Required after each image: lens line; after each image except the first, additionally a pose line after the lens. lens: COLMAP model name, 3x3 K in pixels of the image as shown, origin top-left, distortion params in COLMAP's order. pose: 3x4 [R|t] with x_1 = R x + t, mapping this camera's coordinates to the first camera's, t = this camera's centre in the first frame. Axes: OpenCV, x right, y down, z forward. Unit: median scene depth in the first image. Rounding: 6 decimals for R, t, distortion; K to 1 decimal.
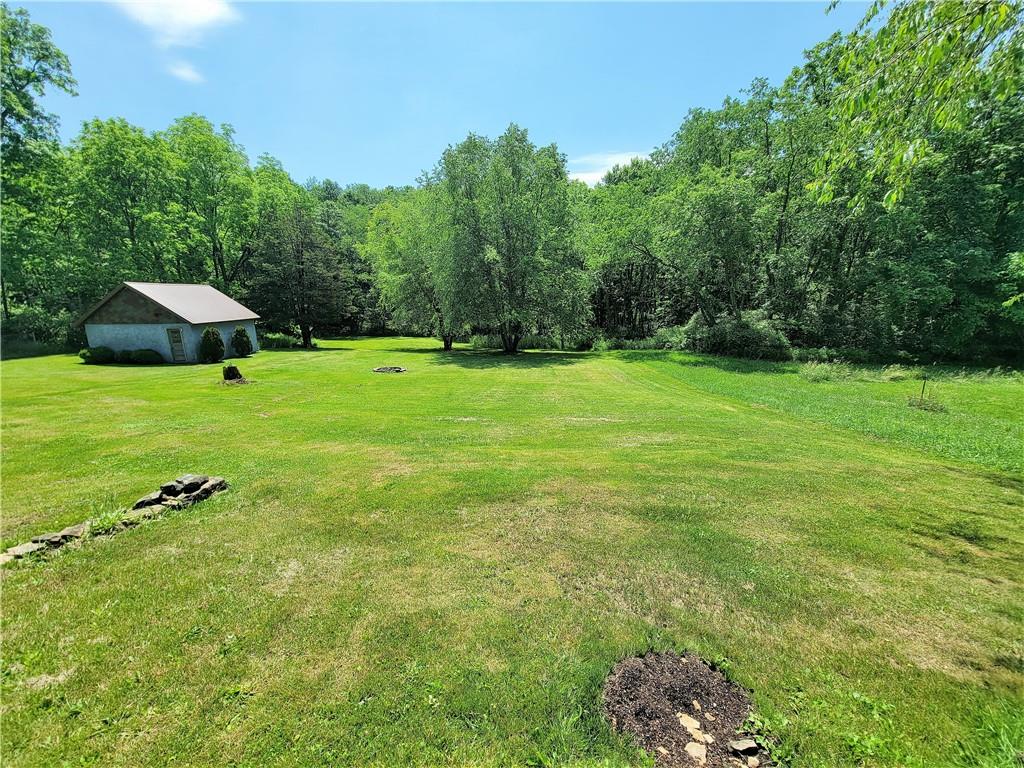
lens RADIAL K [[418.5, 0, 514.6], [0, 418.5, 379.7], [0, 0, 1]] dist [-0.001276, -0.000998]
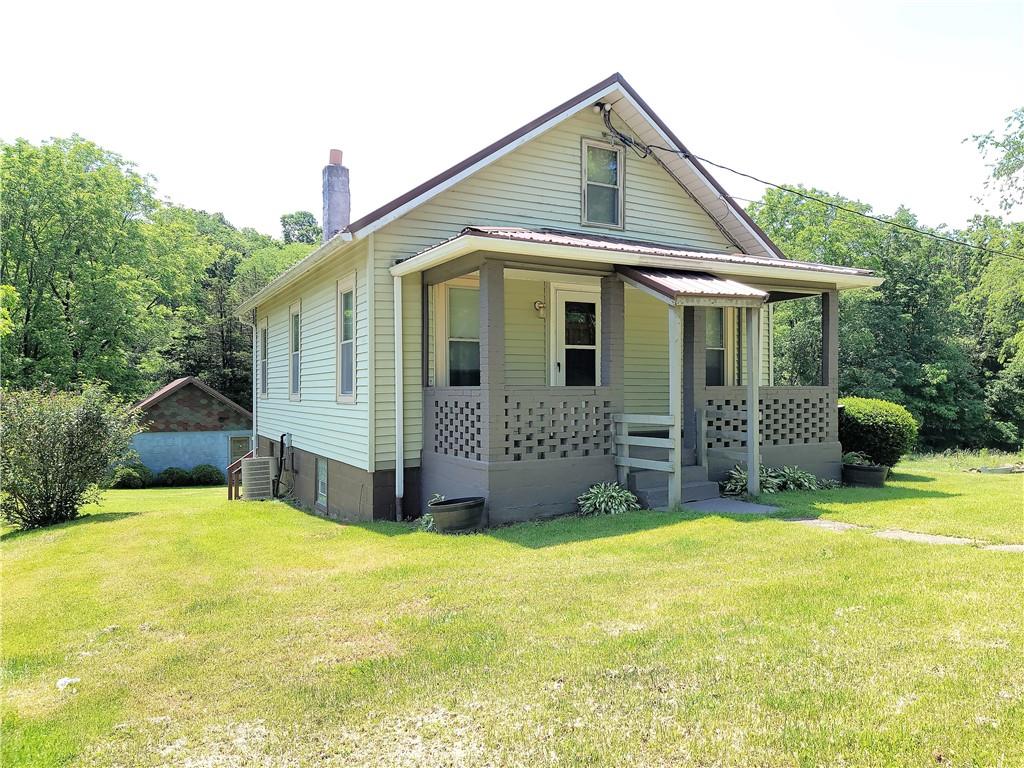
lens RADIAL K [[705.8, 0, 513.5], [0, 705.8, 382.8], [0, 0, 1]] dist [0.073854, 0.001732]
pose [[0.888622, 0.011514, 0.458496, -0.974479], [0.087391, 0.977119, -0.193913, 0.077090], [-0.450238, 0.212383, 0.867283, -0.370051]]
